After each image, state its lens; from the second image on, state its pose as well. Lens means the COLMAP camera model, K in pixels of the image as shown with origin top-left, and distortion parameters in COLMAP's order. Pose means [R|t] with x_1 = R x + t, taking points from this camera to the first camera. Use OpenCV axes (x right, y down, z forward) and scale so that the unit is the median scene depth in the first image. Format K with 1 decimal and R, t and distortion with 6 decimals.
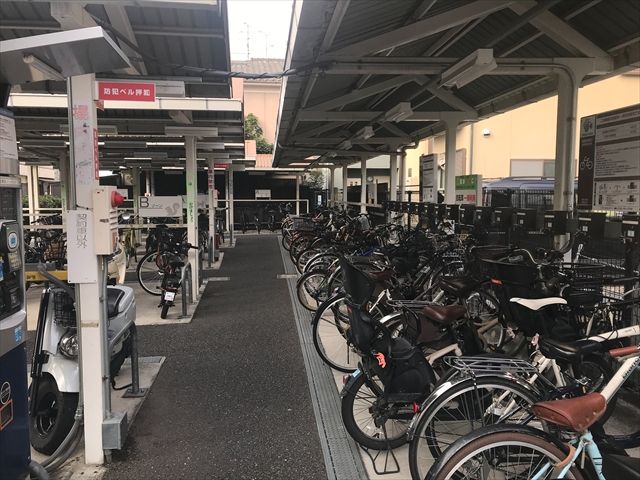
lens RADIAL K [[538.5, 0, 320.0], [0, 538.5, 240.0], [0, 0, 1]] dist [0.075555, -0.000953]
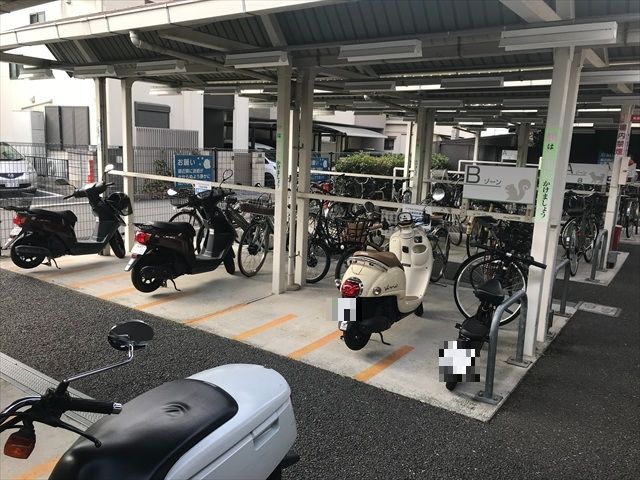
lens RADIAL K [[533.7, 0, 320.0], [0, 533.7, 240.0], [0, 0, 1]] dist [0.002860, -0.000732]
pose [[0.735485, 0.144900, -0.661865, -0.034616], [-0.095747, 0.989289, 0.110184, -0.038246], [0.670741, -0.017667, 0.741481, 0.359186]]
